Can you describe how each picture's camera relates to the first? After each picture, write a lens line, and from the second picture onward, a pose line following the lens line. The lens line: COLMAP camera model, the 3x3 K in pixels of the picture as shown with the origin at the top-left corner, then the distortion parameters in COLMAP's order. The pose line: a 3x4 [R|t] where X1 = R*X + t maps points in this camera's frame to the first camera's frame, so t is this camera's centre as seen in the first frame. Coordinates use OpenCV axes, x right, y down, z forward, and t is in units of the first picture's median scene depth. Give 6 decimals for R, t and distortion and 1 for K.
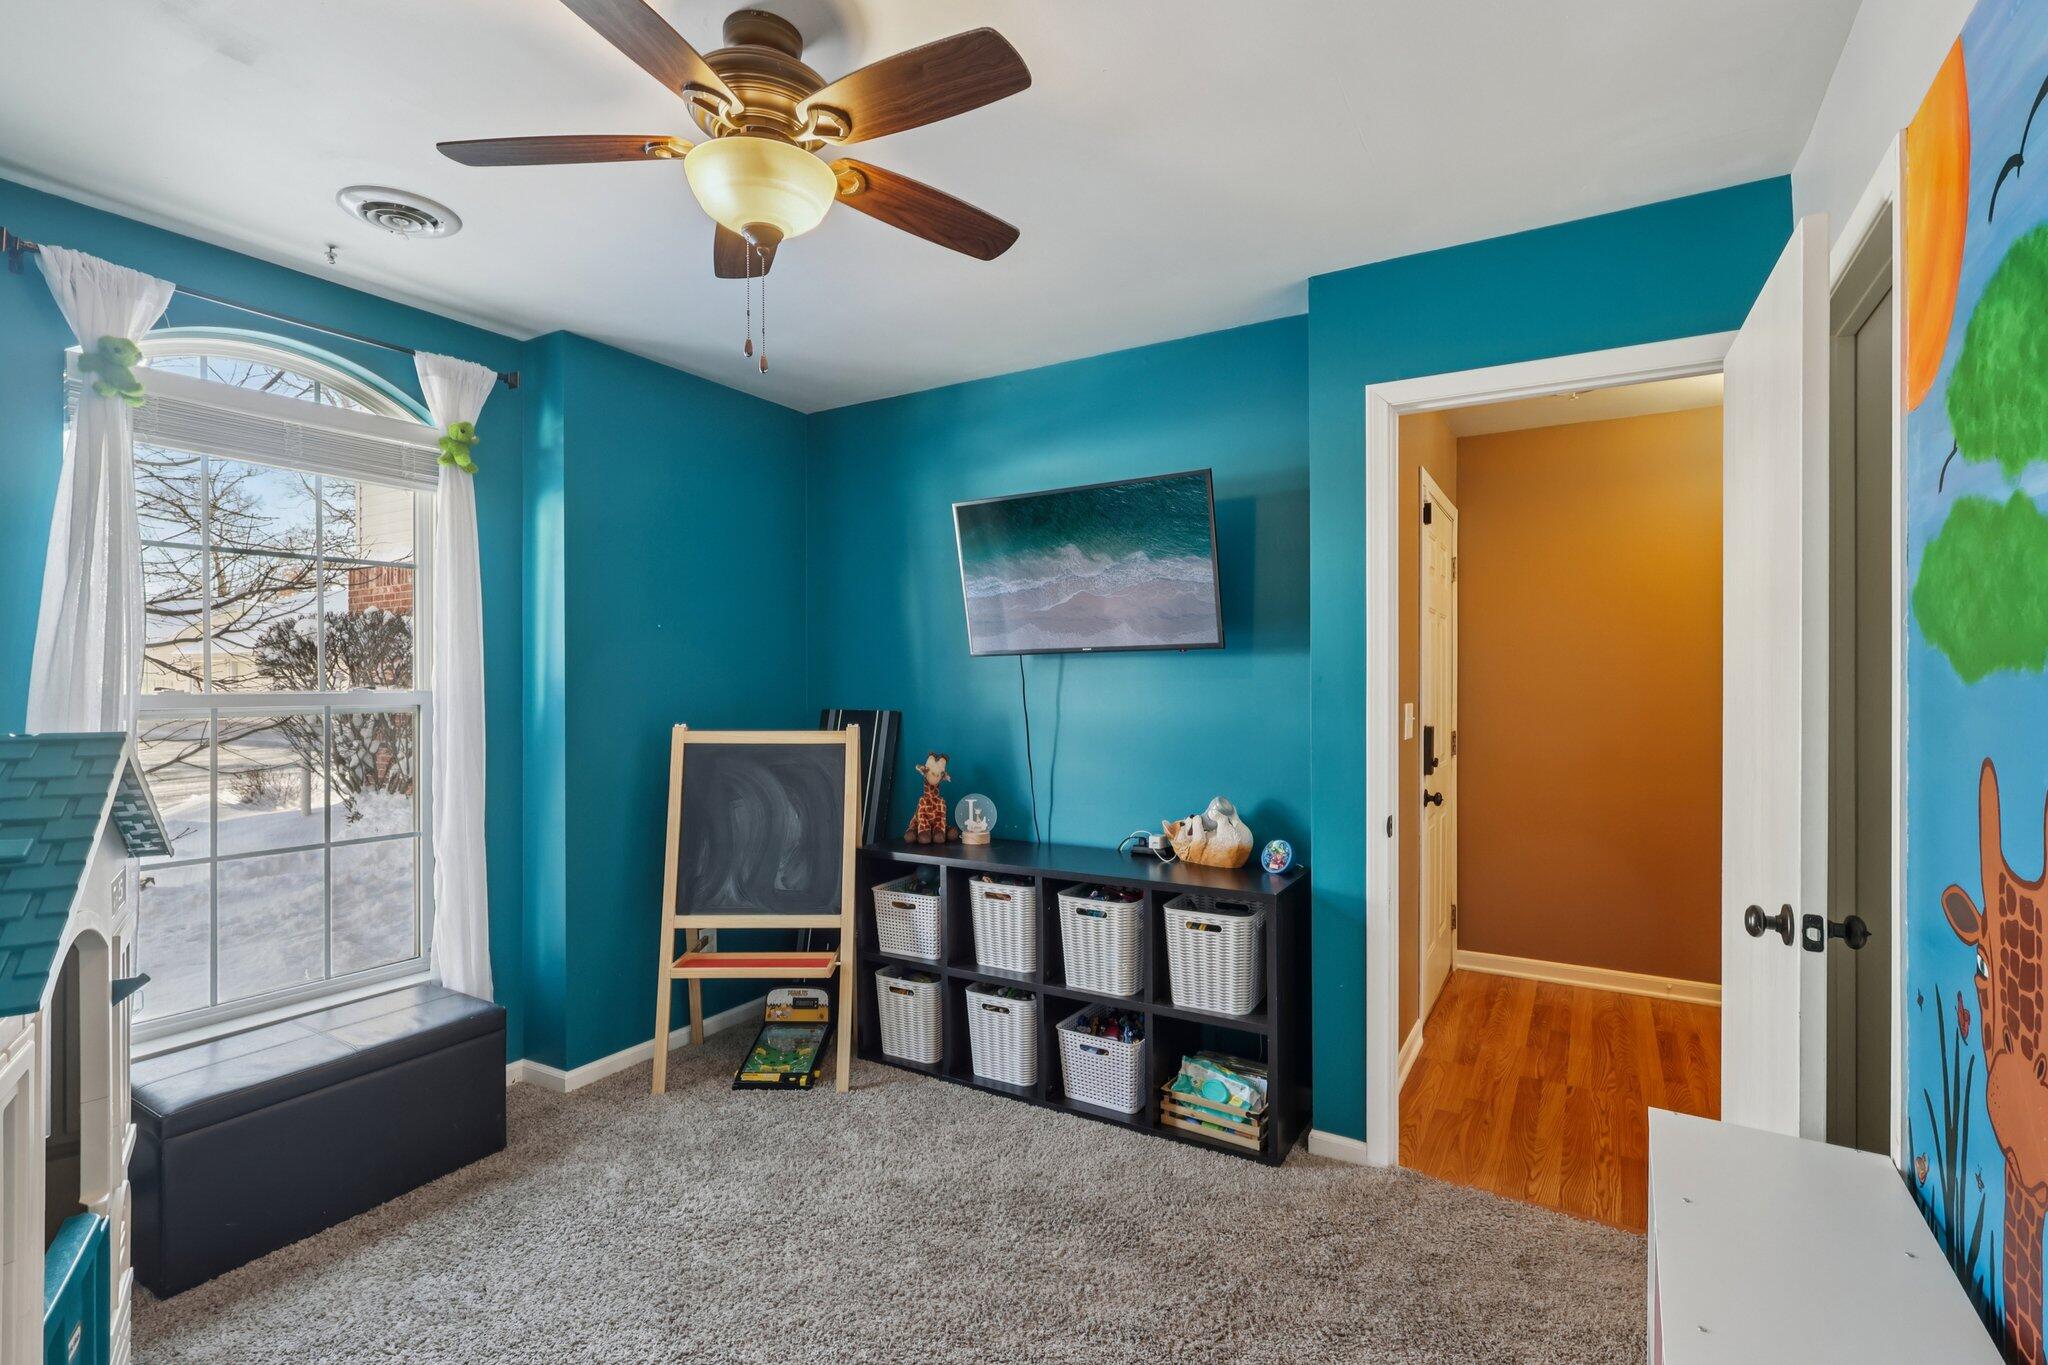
lens RADIAL K [[955.3, 0, 1022.1], [0, 955.3, 680.2], [0, 0, 1]] dist [-0.003235, -0.000563]
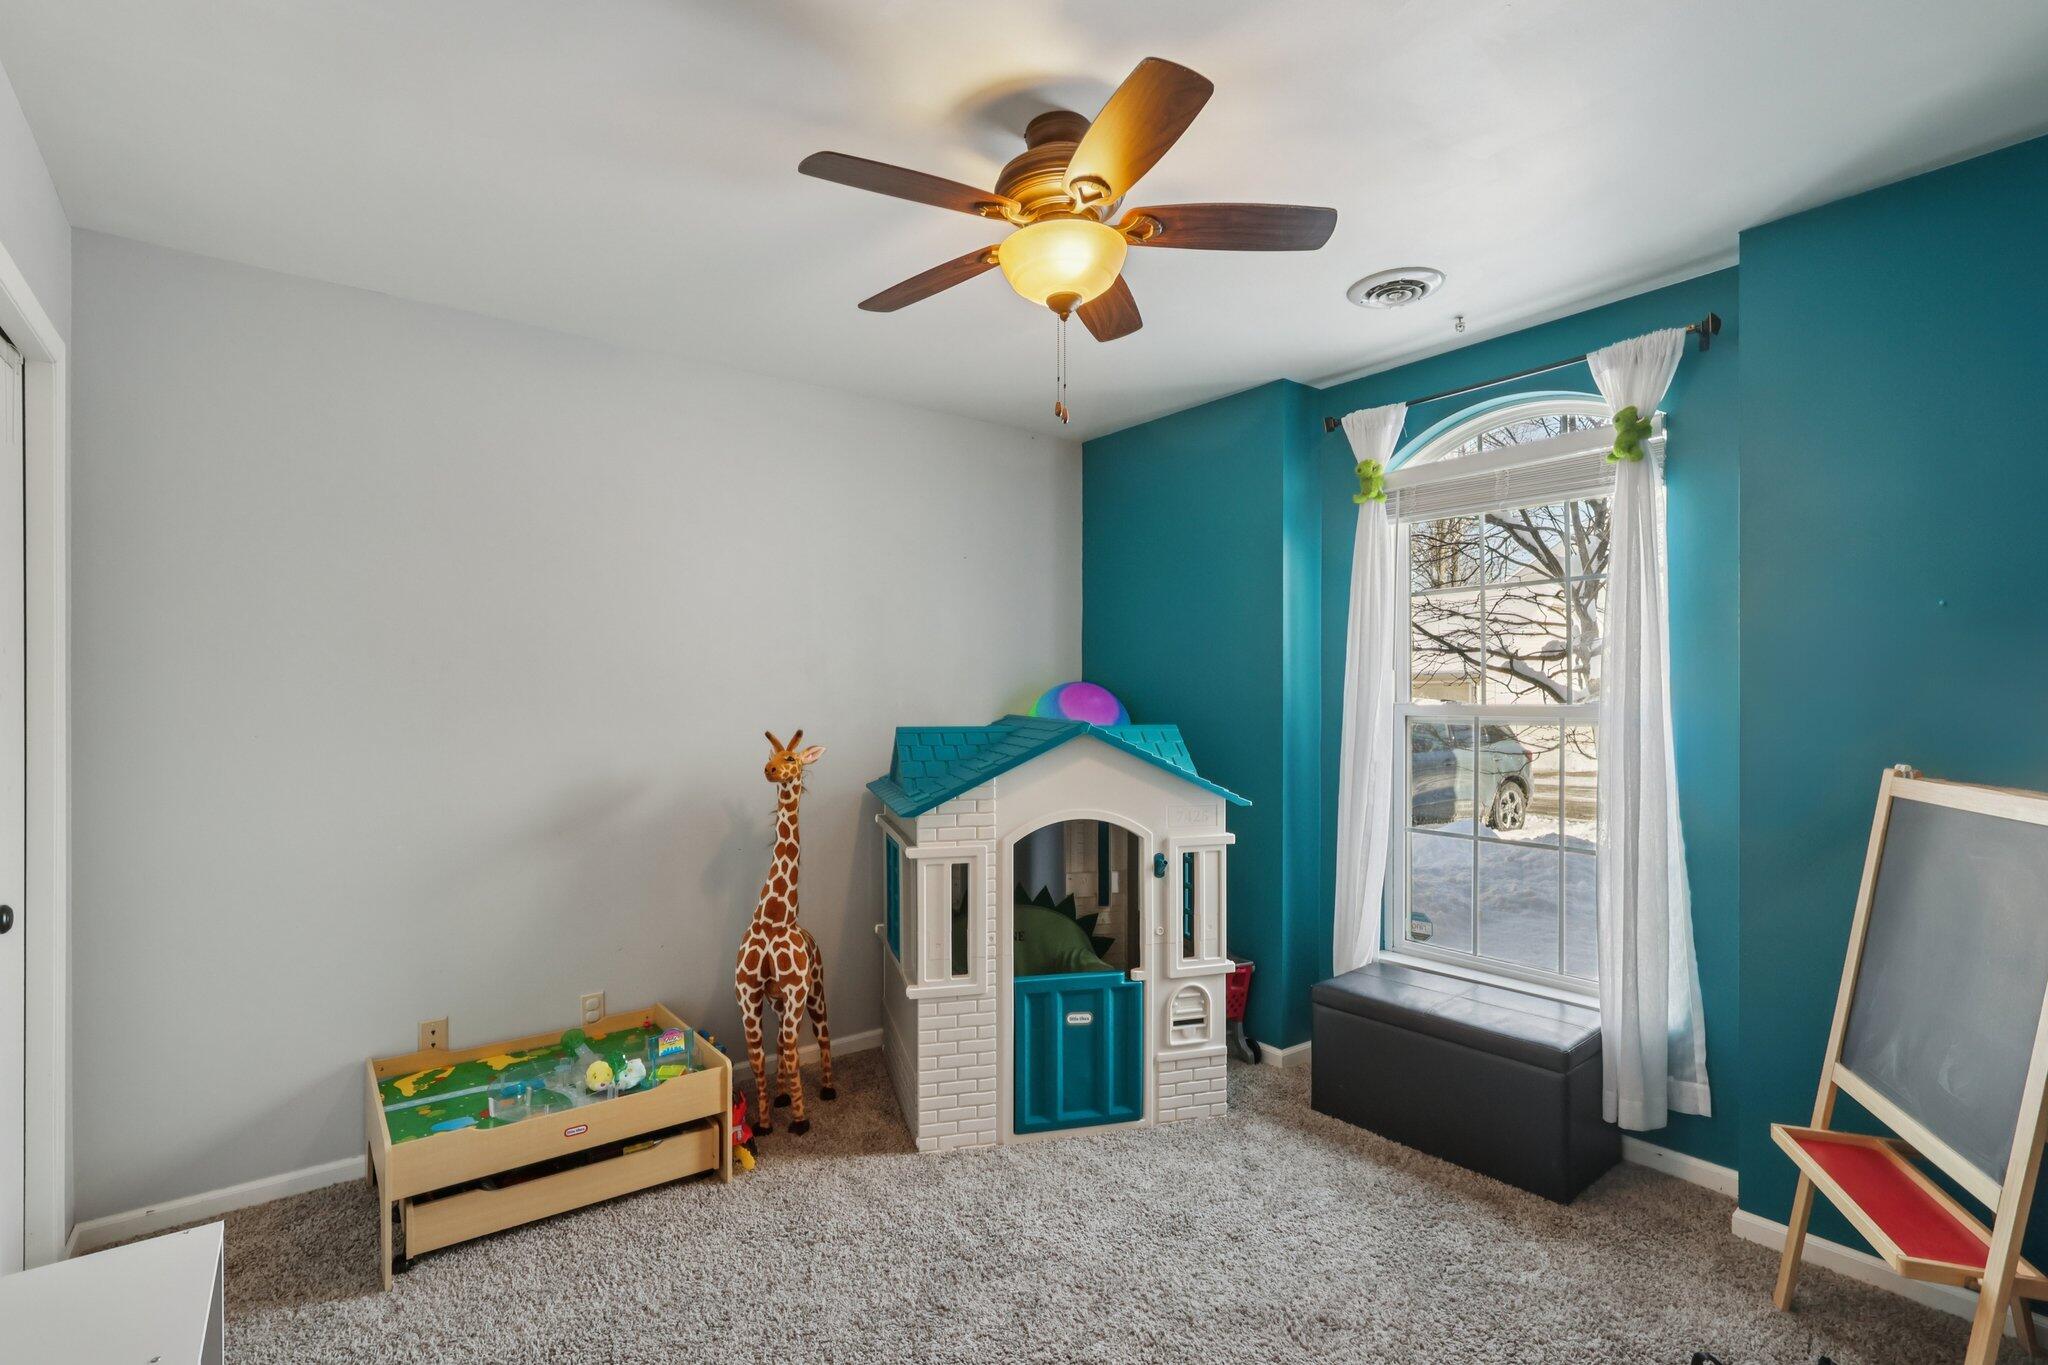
lens RADIAL K [[955.3, 0, 1022.8], [0, 955.3, 694.6], [0, 0, 1]] dist [-0.003235, -0.000563]
pose [[-0.369878, 0.005830, -0.929062, 0.501699], [0.012947, 0.999916, 0.001120, -0.007942], [0.928990, -0.011615, -0.369923, 0.858225]]
